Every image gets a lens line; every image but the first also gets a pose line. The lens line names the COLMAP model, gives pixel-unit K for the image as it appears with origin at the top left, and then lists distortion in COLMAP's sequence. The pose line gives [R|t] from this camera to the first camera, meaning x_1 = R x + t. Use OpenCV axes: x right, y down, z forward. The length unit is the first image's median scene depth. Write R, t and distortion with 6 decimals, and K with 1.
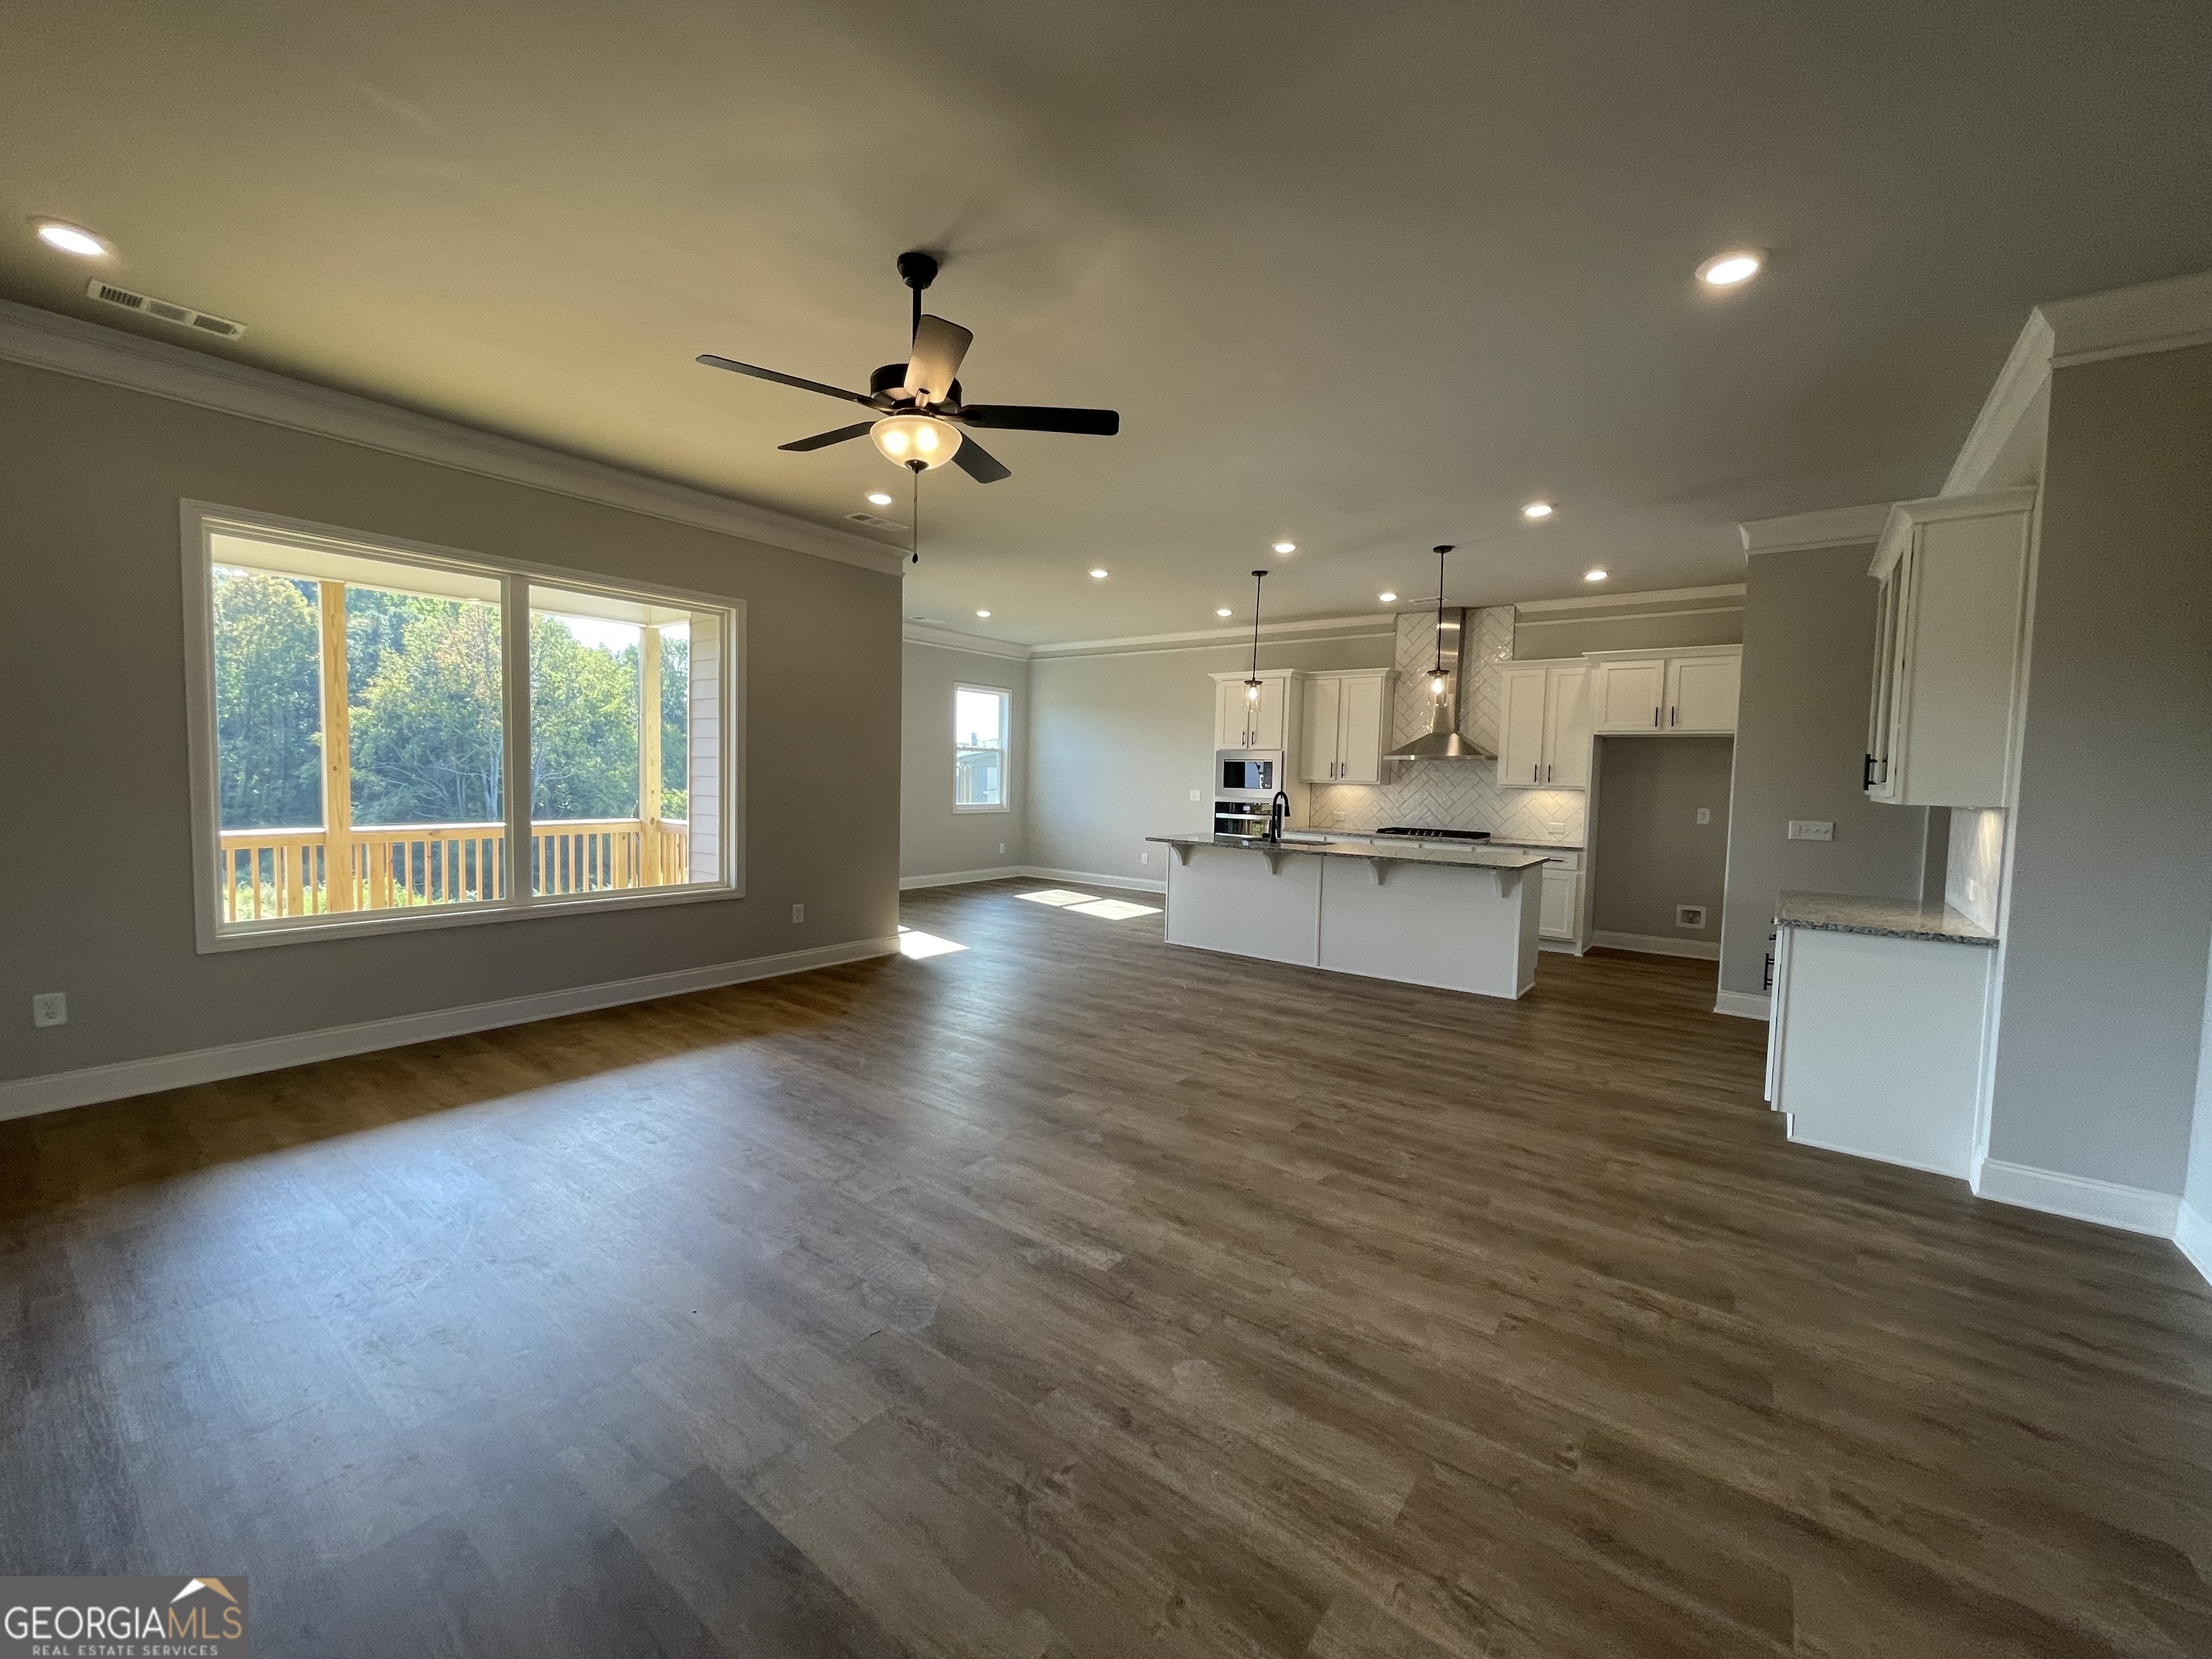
lens RADIAL K [[894.3, 0, 1109.1], [0, 894.3, 823.5], [0, 0, 1]] dist [-0.000115, 0.000188]
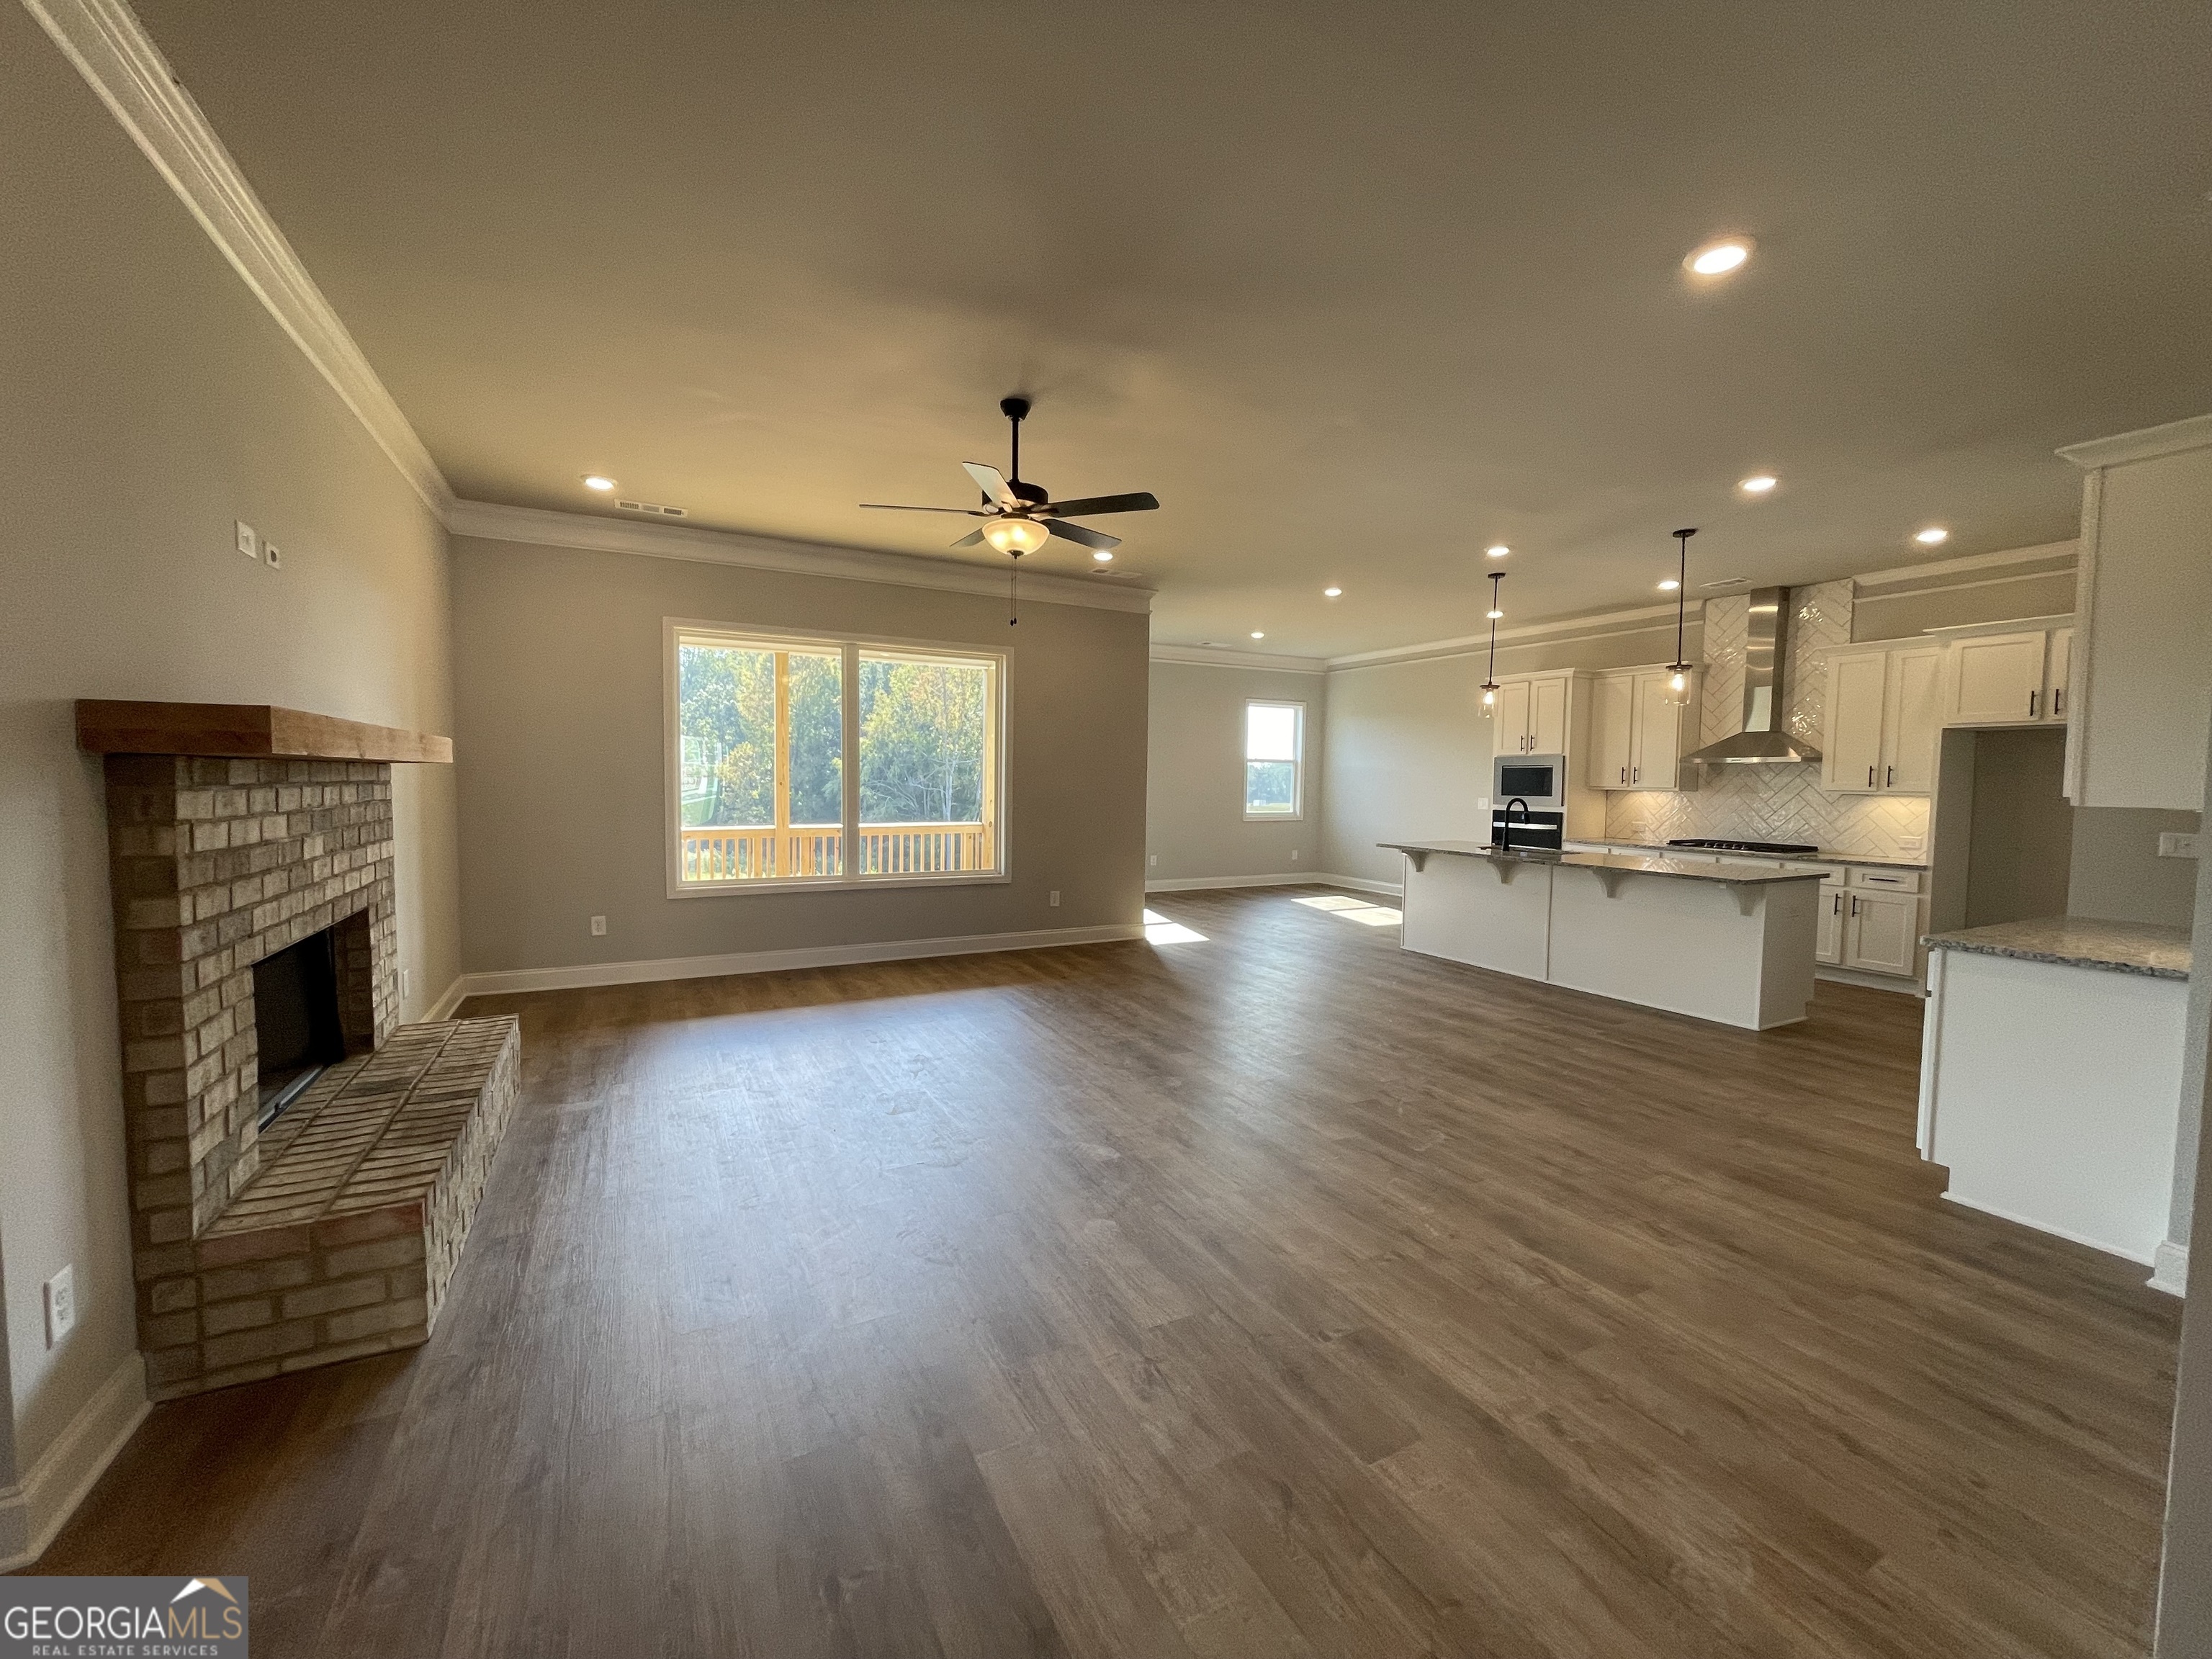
lens RADIAL K [[894.3, 0, 1109.1], [0, 894.3, 823.5], [0, 0, 1]] dist [-0.000115, 0.000188]
pose [[0.906322, 0.009290, -0.422486, 0.215670], [-0.015055, 0.999834, -0.010311, 0.008664], [0.422320, 0.015705, 0.906311, -0.069288]]
